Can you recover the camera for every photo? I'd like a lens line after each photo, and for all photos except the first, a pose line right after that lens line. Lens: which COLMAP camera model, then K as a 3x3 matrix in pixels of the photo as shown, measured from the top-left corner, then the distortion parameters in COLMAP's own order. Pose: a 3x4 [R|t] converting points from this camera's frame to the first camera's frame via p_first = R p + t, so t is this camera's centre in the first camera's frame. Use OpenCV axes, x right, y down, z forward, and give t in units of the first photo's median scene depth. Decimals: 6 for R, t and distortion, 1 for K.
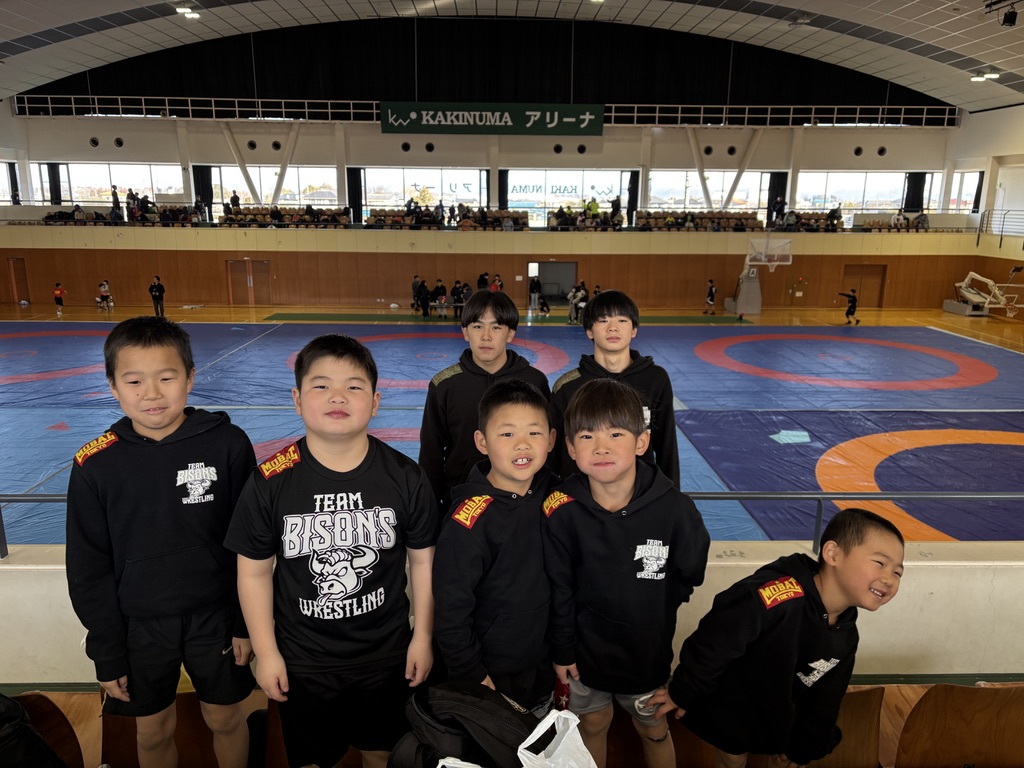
lens RADIAL K [[765.6, 0, 510.5], [0, 765.6, 377.8], [0, 0, 1]] dist [0.035671, -0.057472]
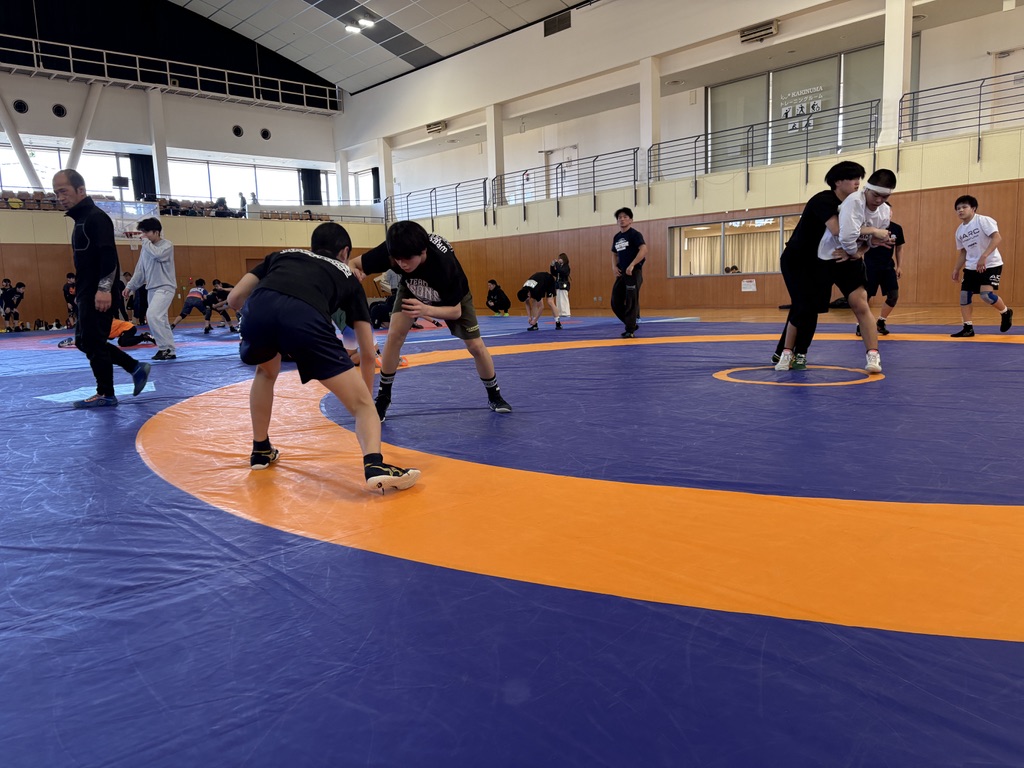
lens RADIAL K [[765.6, 0, 513.4], [0, 765.6, 385.1], [0, 0, 1]] dist [0.035671, -0.057472]
pose [[0.751992, -0.129248, 0.646377, 0.113858], [0.202925, 0.978358, -0.040451, 0.062505], [-0.627160, 0.161585, 0.761945, 0.247389]]
